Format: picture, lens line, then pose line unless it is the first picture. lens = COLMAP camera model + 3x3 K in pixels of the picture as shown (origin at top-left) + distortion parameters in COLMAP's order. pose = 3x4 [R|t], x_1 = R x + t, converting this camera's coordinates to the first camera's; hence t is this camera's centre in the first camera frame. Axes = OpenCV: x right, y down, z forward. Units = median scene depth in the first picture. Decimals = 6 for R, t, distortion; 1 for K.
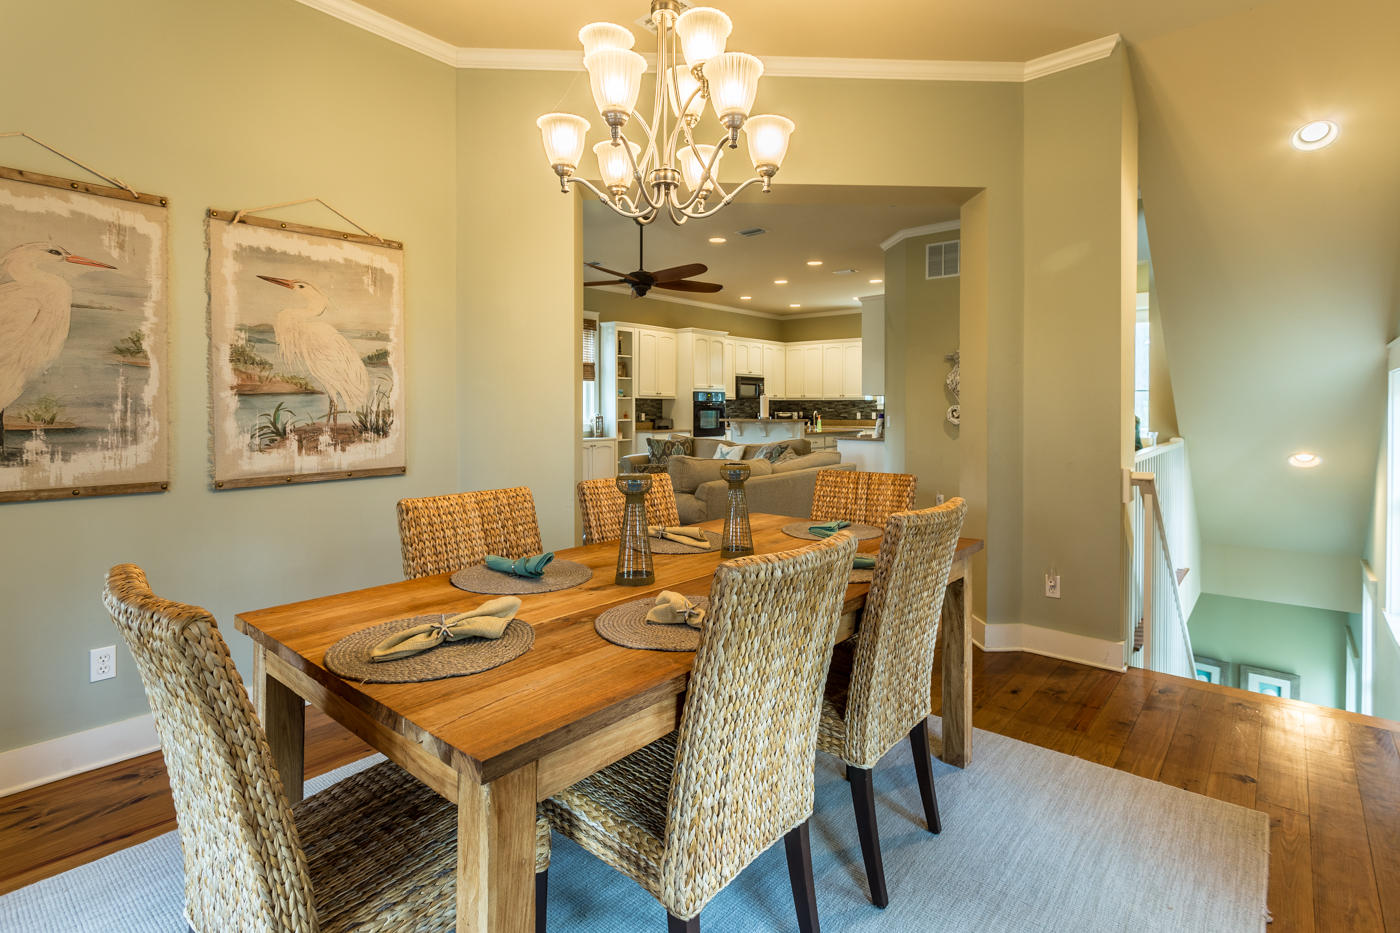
lens RADIAL K [[680.7, 0, 700.0], [0, 680.7, 411.8], [0, 0, 1]] dist [0.000780, 0.001063]
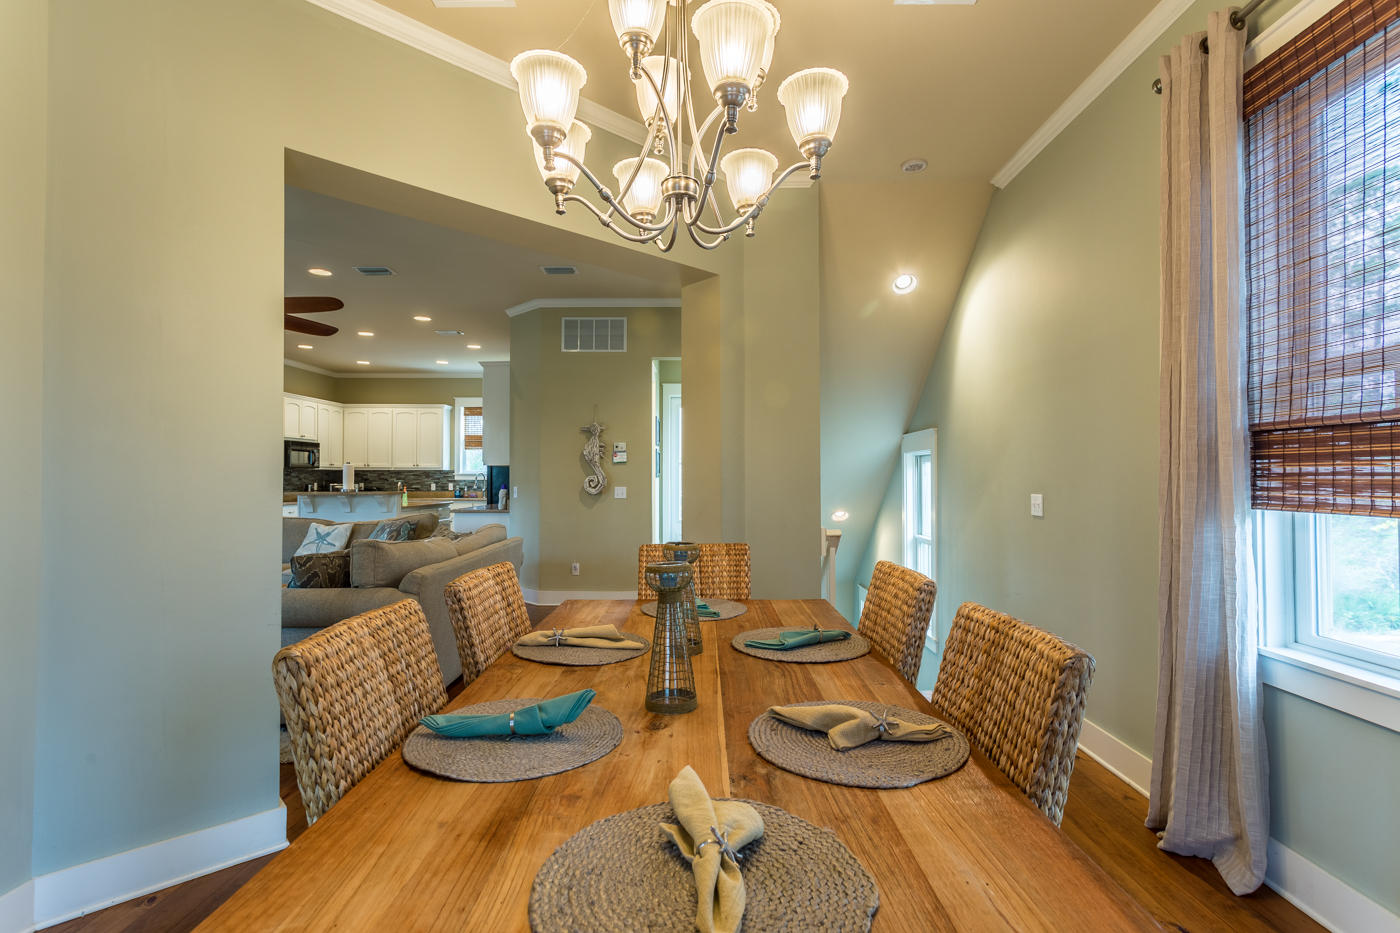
lens RADIAL K [[666.3, 0, 700.0], [0, 666.3, 466.5], [0, 0, 1]] dist [-0.003101, 0.000042]
pose [[0.760447, 0.010932, 0.649308, -0.333377], [0.004889, 0.999734, -0.022557, 0.000008], [-0.649382, 0.020327, 0.760191, 0.246337]]
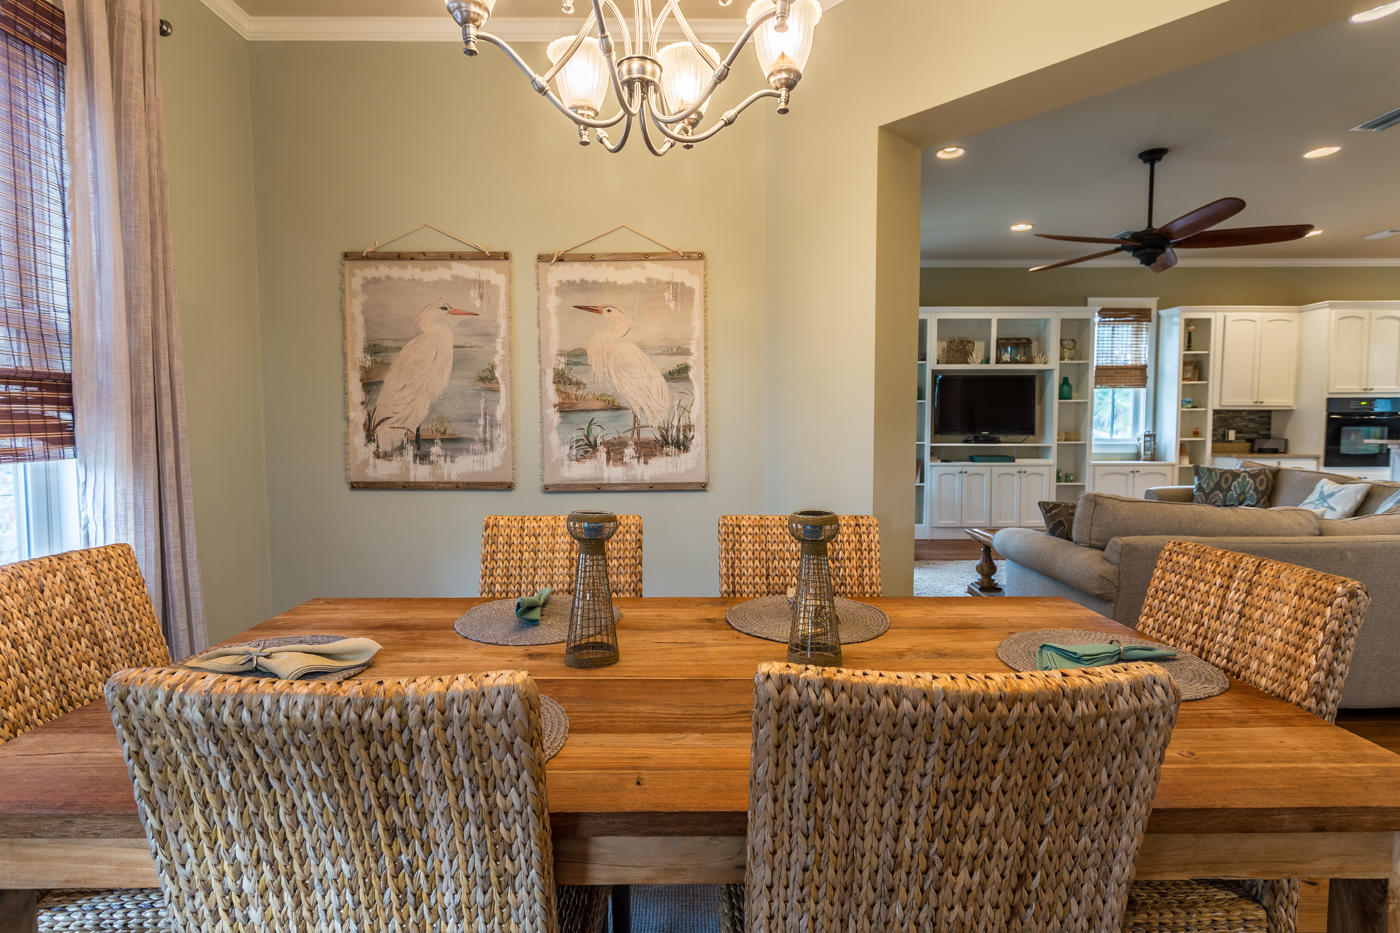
lens RADIAL K [[671.8, 0, 704.3], [0, 671.8, 464.4], [0, 0, 1]] dist [0.000961, 0.000566]
pose [[0.653723, 0.043289, -0.755494, 0.308913], [-0.002313, 0.998472, 0.055210, 0.000949], [0.756730, -0.034345, 0.652825, 0.376465]]
